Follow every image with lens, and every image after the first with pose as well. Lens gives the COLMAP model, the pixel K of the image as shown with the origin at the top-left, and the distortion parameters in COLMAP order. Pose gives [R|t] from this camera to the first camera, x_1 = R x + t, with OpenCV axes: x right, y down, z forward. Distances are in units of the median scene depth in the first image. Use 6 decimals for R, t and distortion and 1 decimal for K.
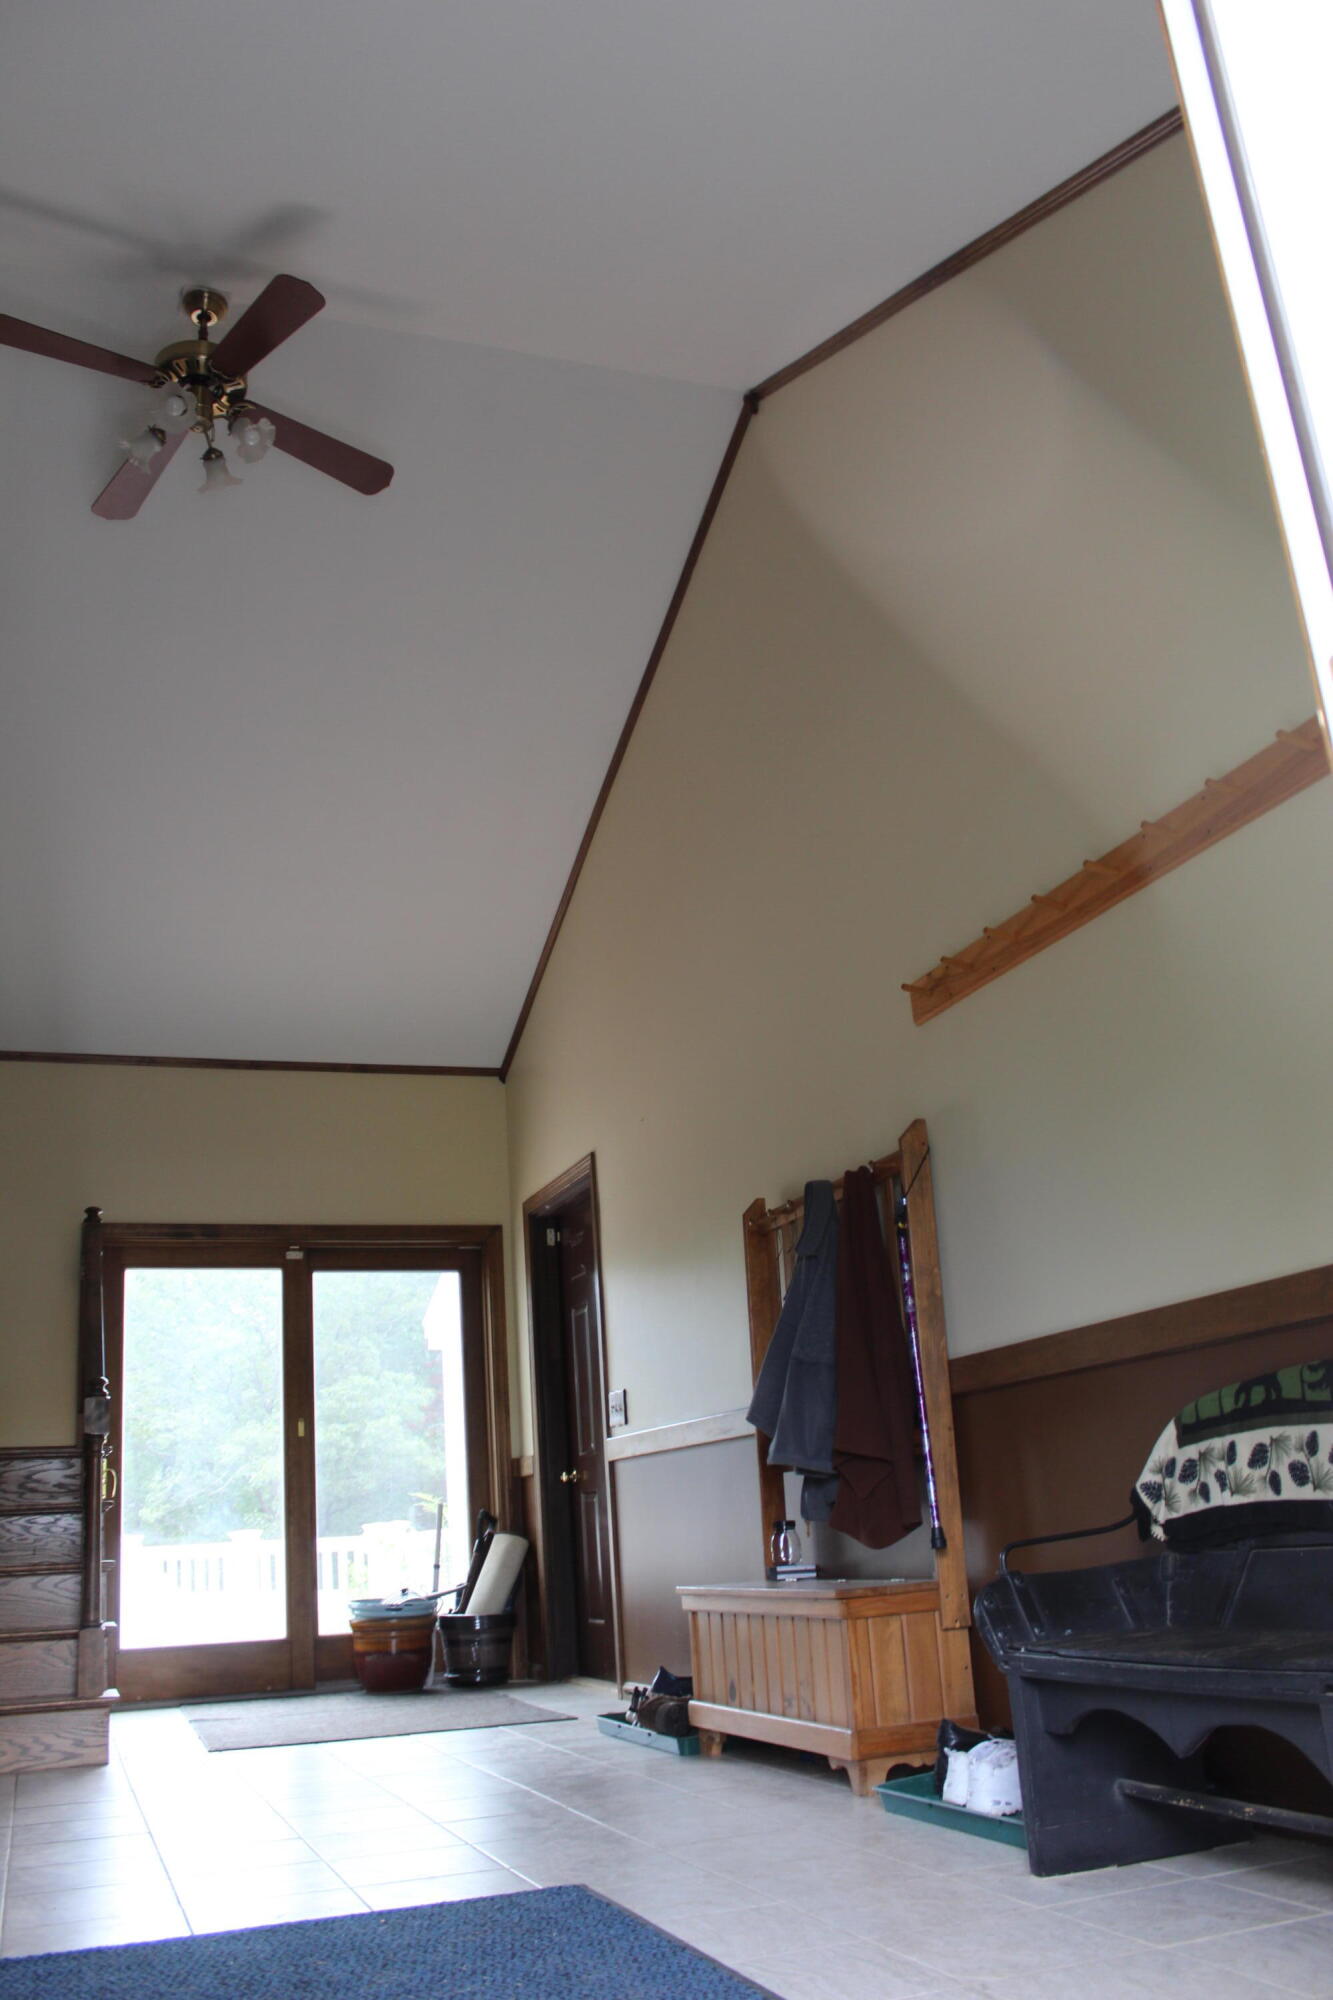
lens RADIAL K [[1678.2, 0, 667.9], [0, 1678.2, 985.8], [0, 0, 1]] dist [-0.149680, 0.120597]
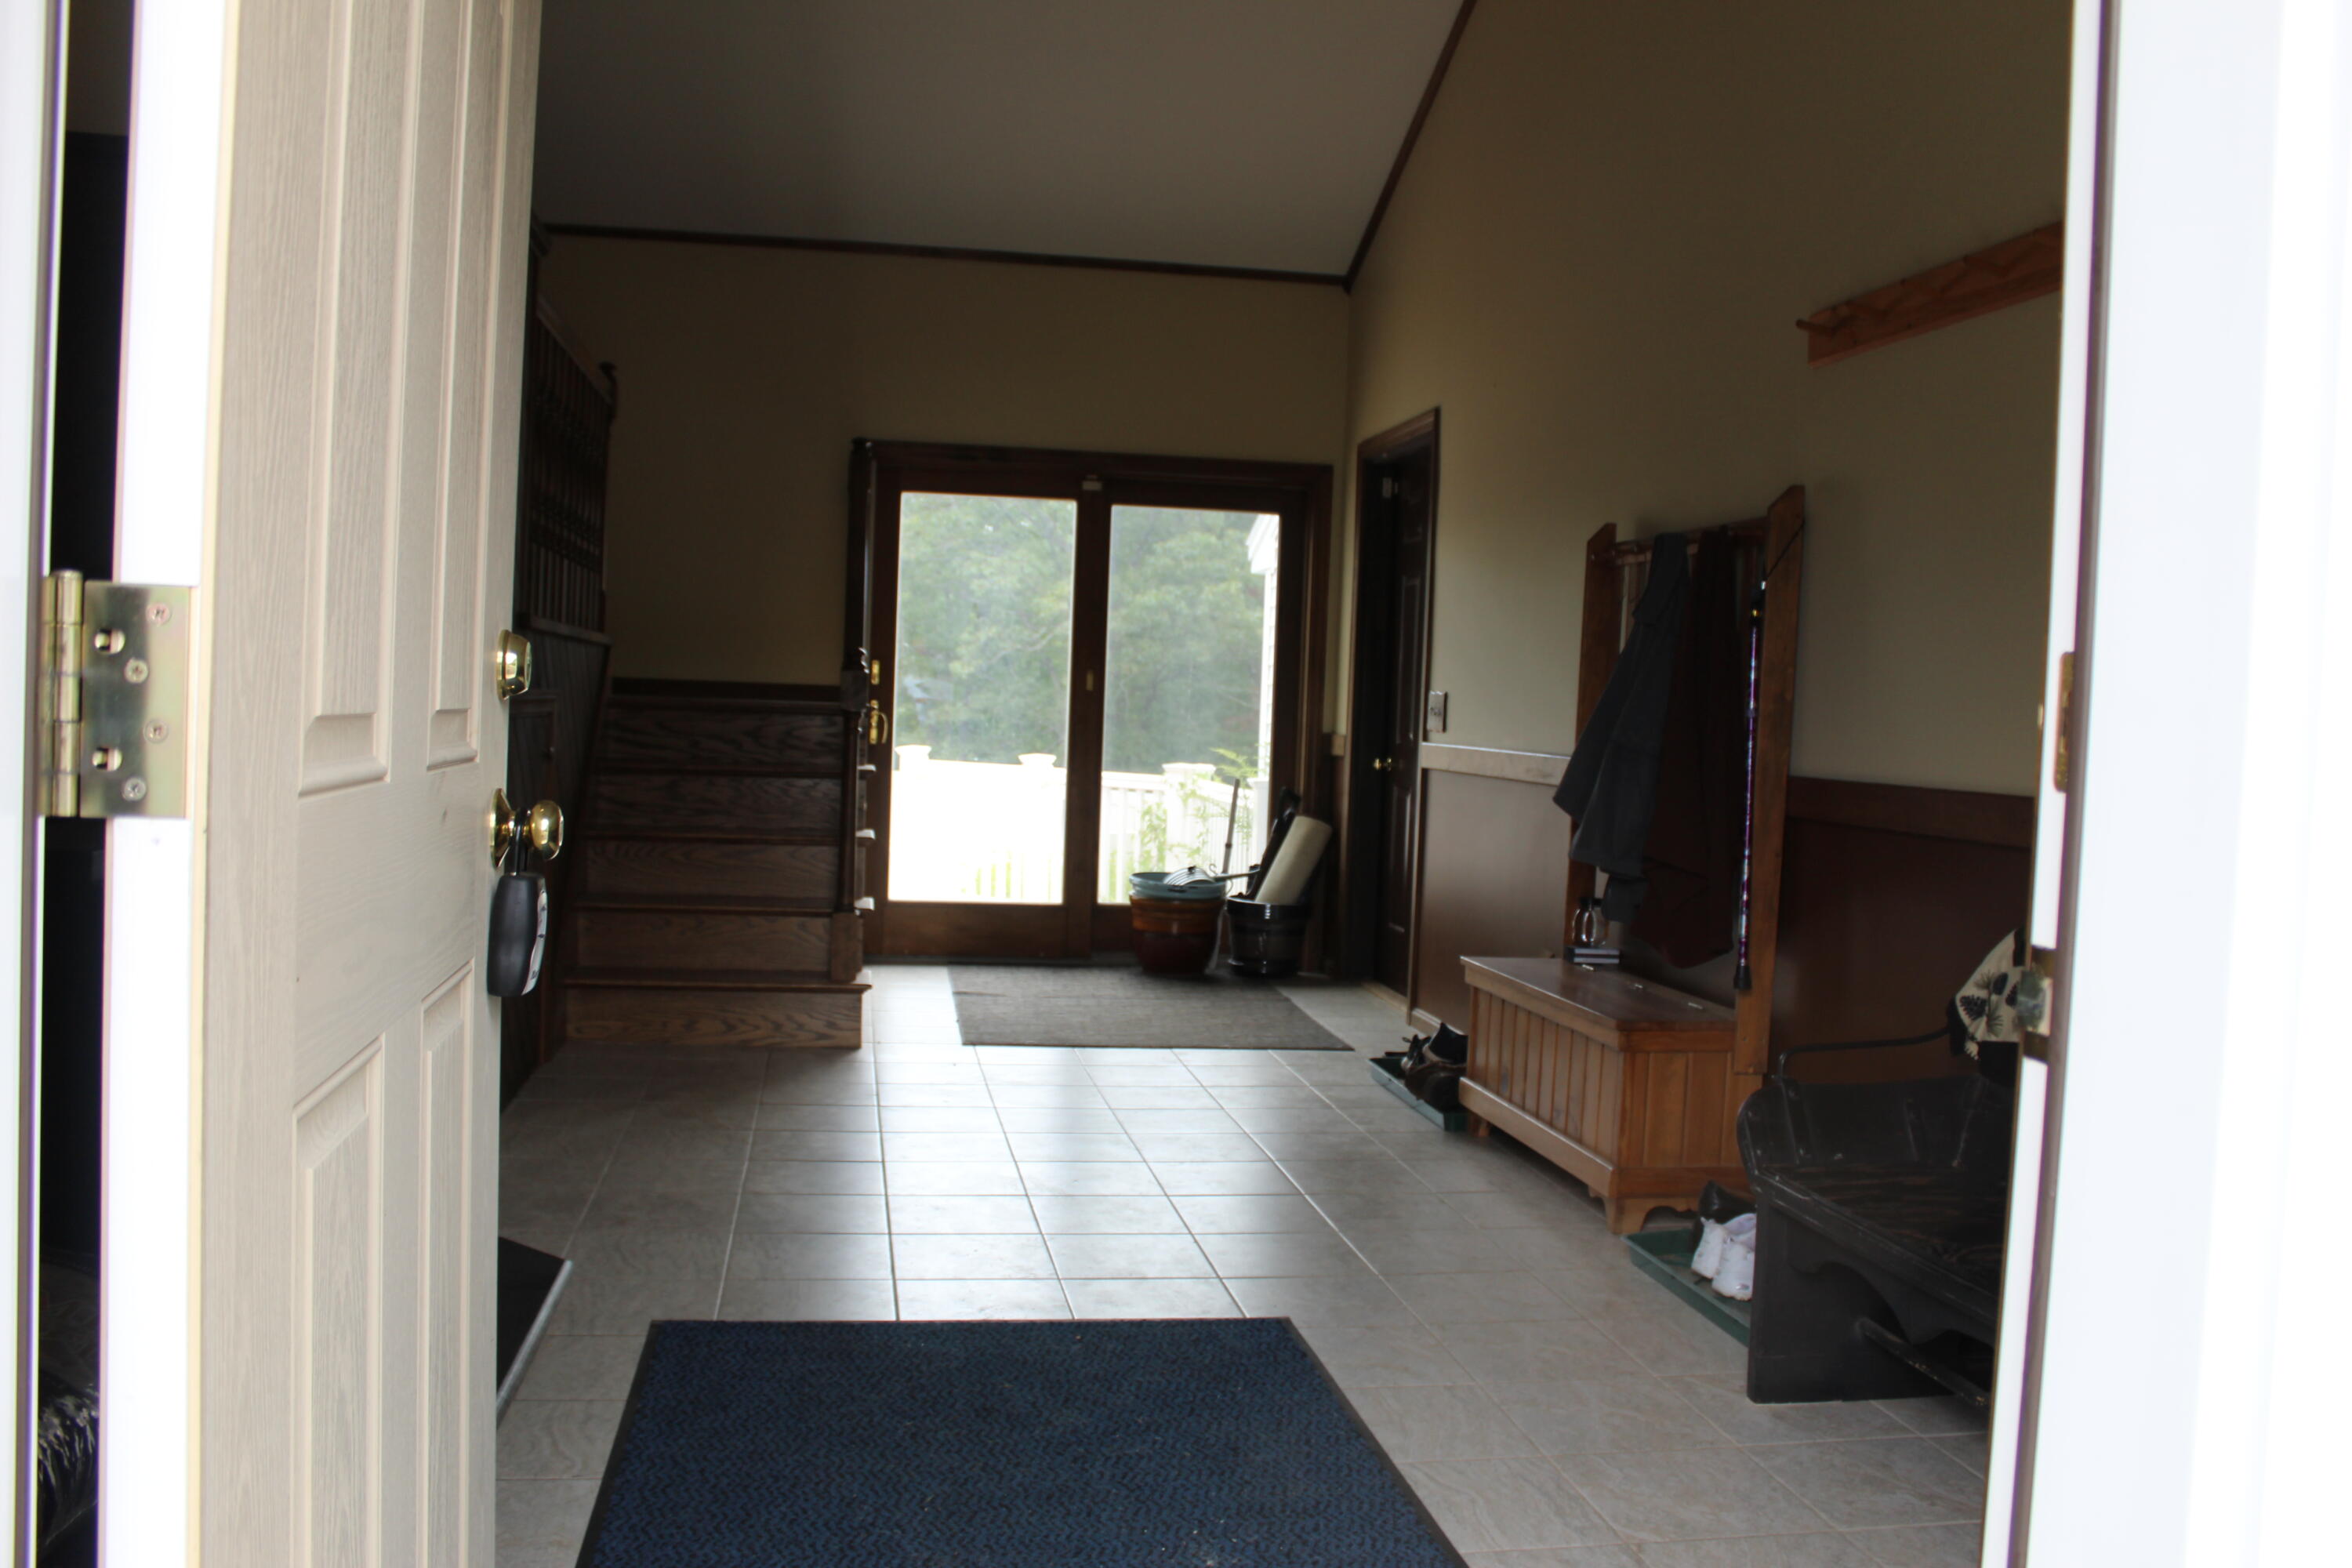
lens RADIAL K [[1973.6, 0, 1167.3], [0, 1973.6, 792.0], [0, 0, 1]] dist [-0.149680, 0.120597]
pose [[0.977257, 0.109963, -0.181320, 0.034149], [-0.039840, 0.935027, 0.352332, -0.095070], [0.208282, -0.337095, 0.918142, 0.007732]]
